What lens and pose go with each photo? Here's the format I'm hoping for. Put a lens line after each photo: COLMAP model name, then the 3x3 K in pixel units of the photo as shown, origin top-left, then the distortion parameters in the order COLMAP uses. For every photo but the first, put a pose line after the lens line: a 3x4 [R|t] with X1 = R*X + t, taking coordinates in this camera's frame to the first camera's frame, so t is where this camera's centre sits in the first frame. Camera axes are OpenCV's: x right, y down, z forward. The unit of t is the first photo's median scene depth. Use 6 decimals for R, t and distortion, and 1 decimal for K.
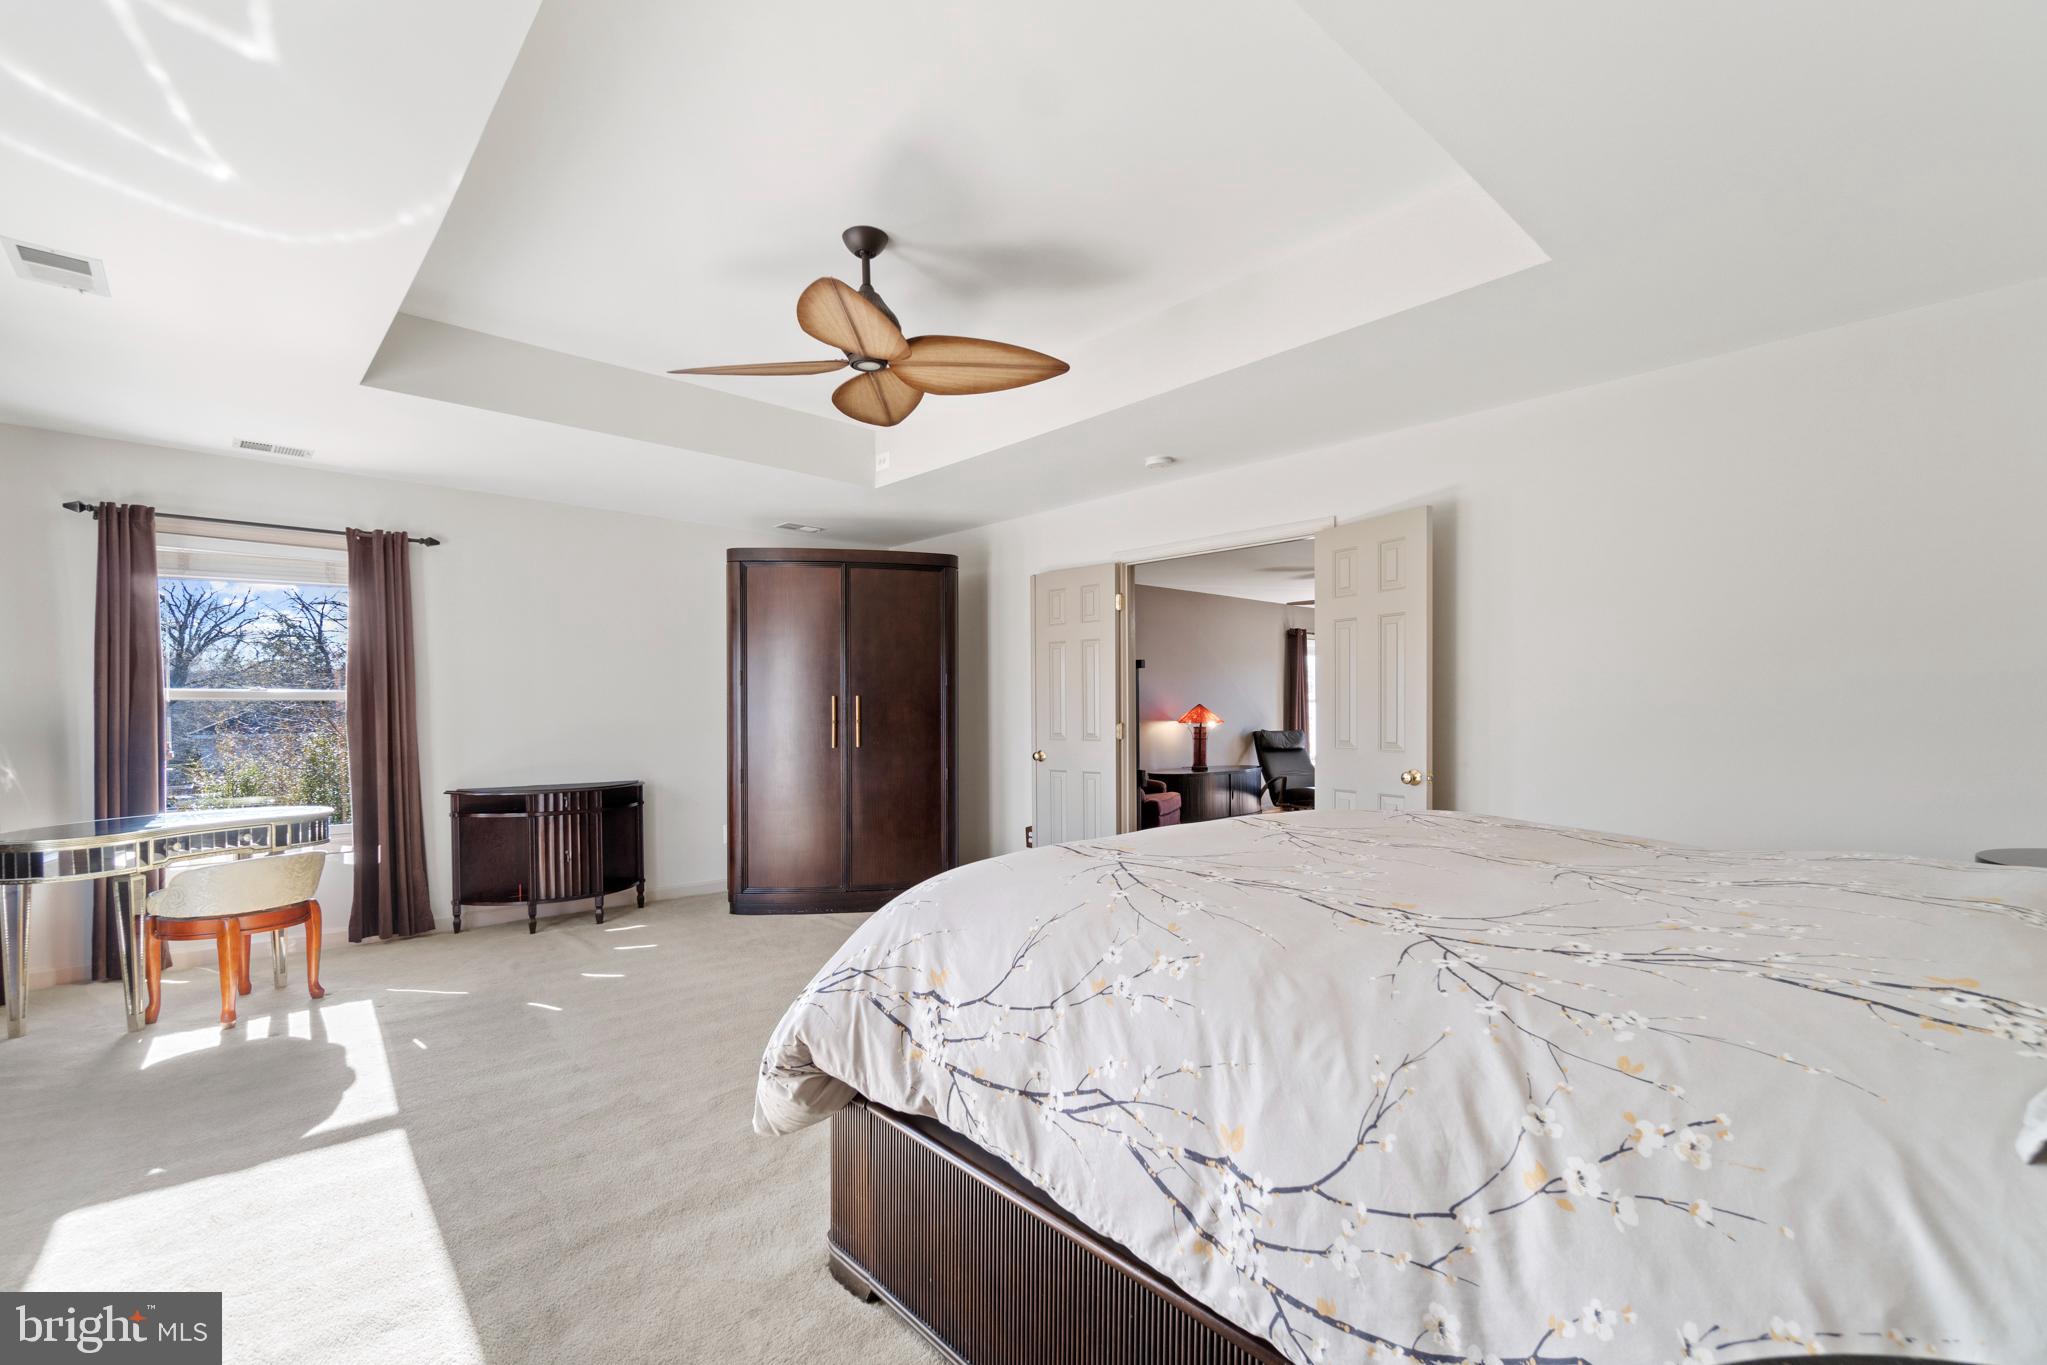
lens RADIAL K [[886.3, 0, 1003.6], [0, 886.3, 701.8], [0, 0, 1]] dist [-0.001801, -0.000227]
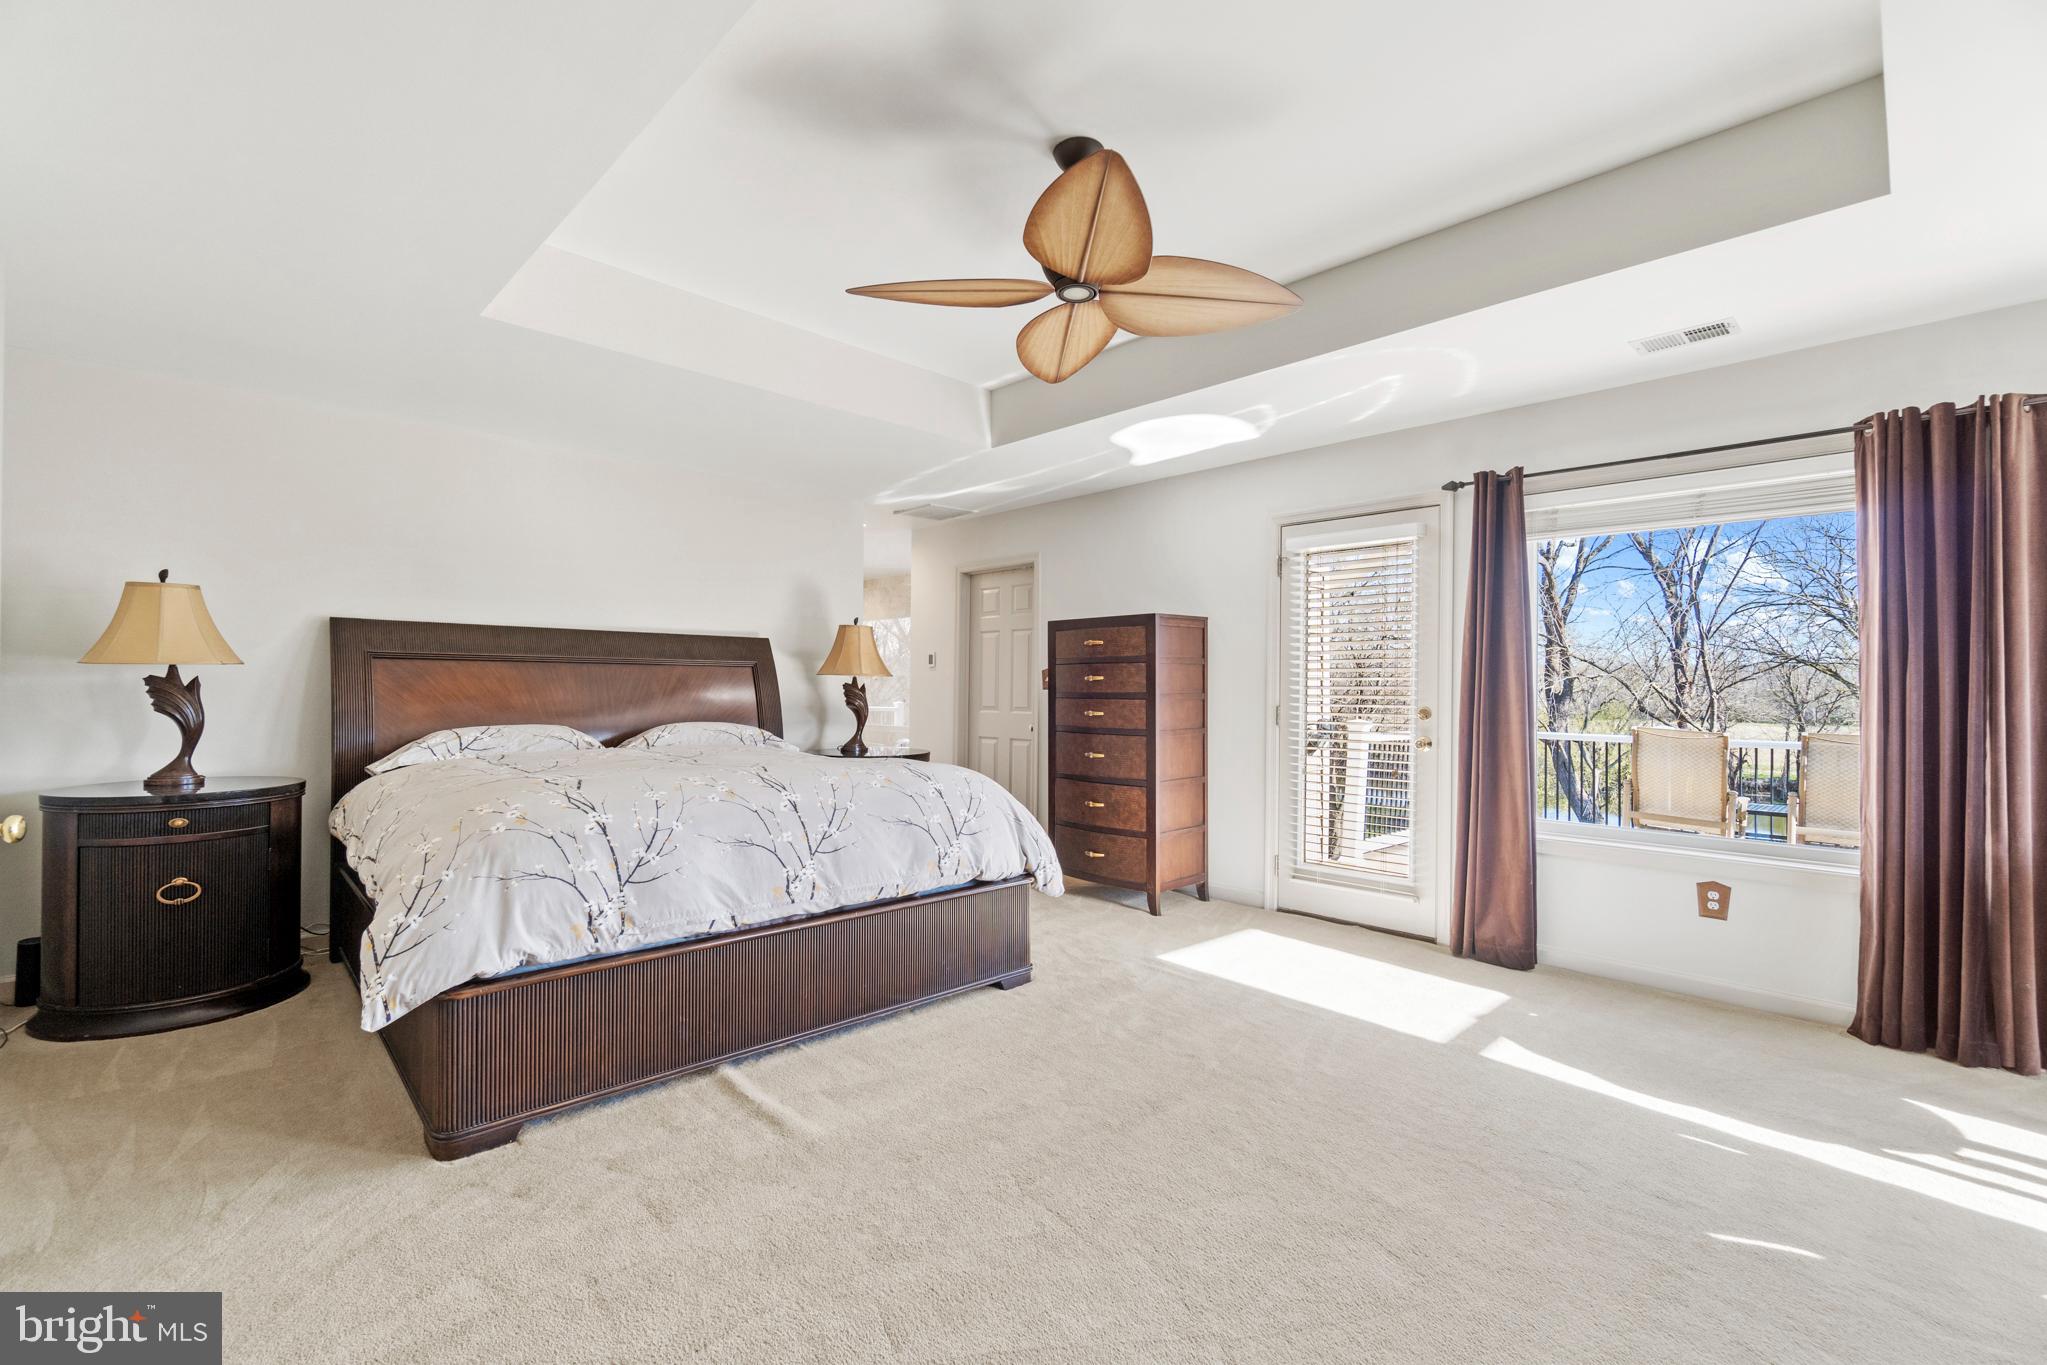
lens RADIAL K [[886.3, 0, 1003.6], [0, 886.3, 701.8], [0, 0, 1]] dist [-0.001801, -0.000227]
pose [[-0.999714, 0.004056, -0.023549, -0.050066], [0.003793, 0.999930, 0.011178, 0.005937], [0.023593, 0.011085, -0.999660, 1.573526]]
